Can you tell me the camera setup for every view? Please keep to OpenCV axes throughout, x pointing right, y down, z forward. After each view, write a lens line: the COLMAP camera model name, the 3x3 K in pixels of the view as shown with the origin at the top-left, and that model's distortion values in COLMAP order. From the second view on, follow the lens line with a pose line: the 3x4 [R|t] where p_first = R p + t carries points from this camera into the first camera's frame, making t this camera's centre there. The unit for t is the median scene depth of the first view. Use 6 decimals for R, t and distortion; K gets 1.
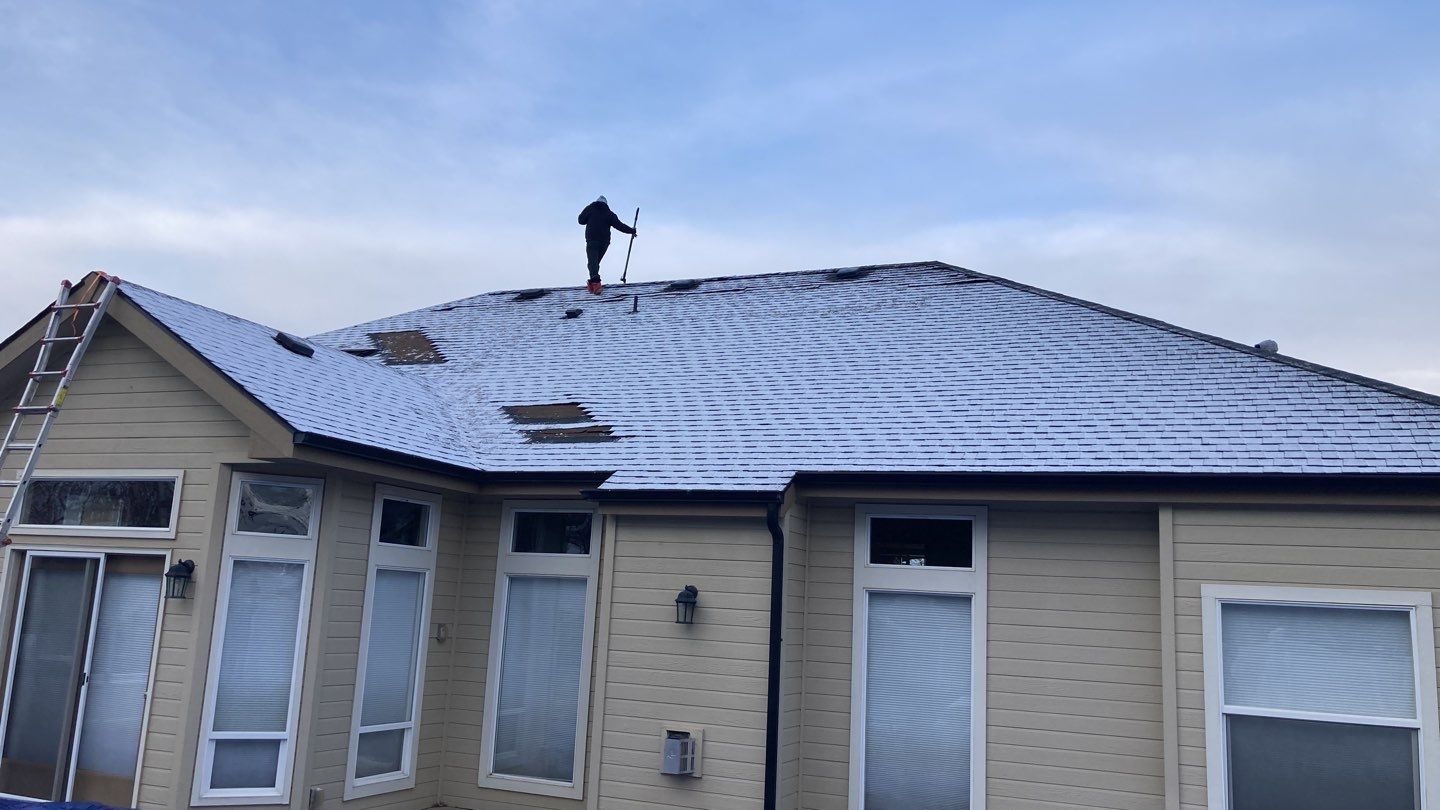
lens RADIAL K [[1176.8, 0, 726.7], [0, 1176.8, 398.3], [0, 0, 1]] dist [0.041565, -0.026014]
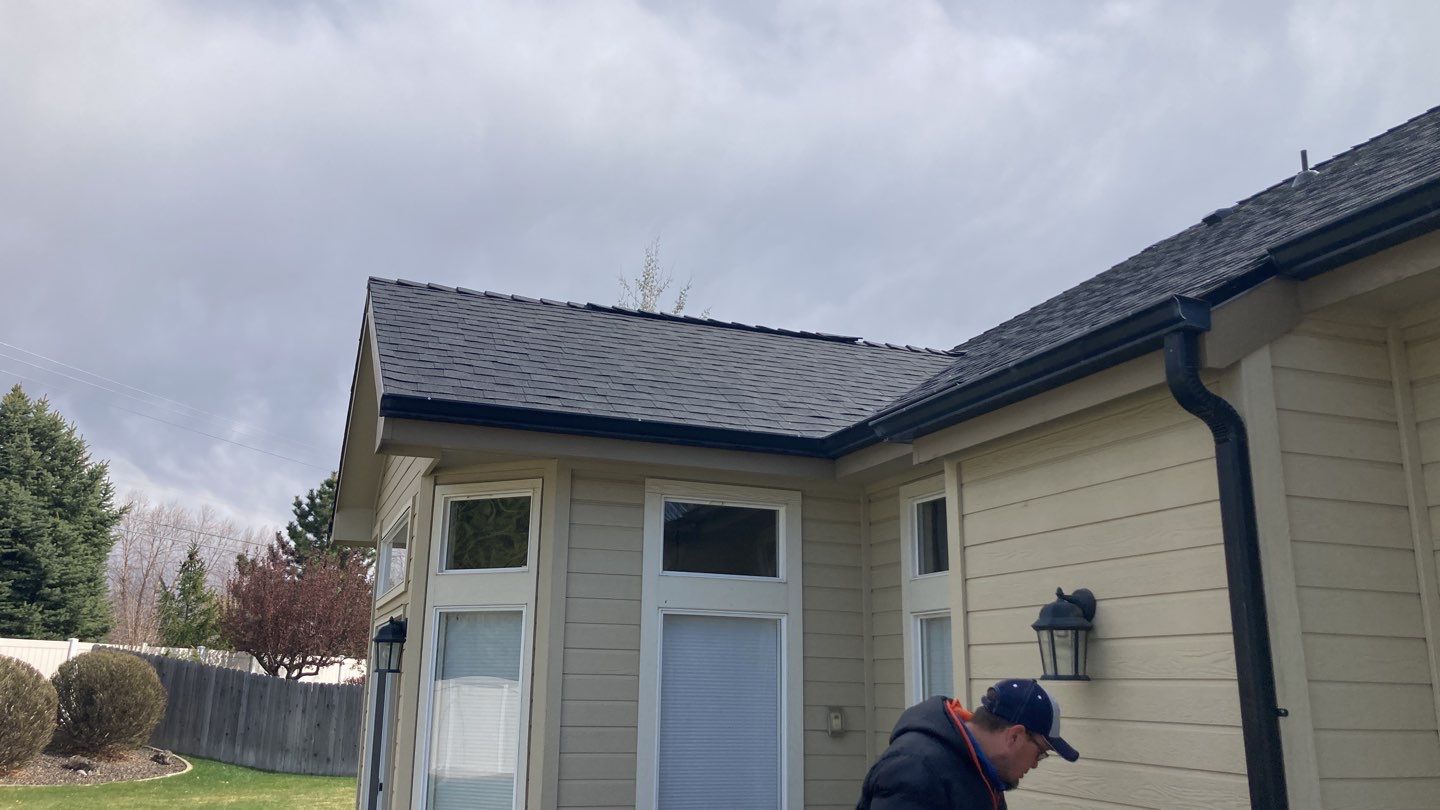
lens RADIAL K [[1176.8, 0, 693.2], [0, 1176.8, 380.4], [0, 0, 1]] dist [0.041565, -0.026014]
pose [[0.685554, -0.220460, -0.693839, 0.191516], [0.144016, 0.975281, -0.167589, 0.142464], [0.713635, 0.014967, 0.700358, 0.626389]]
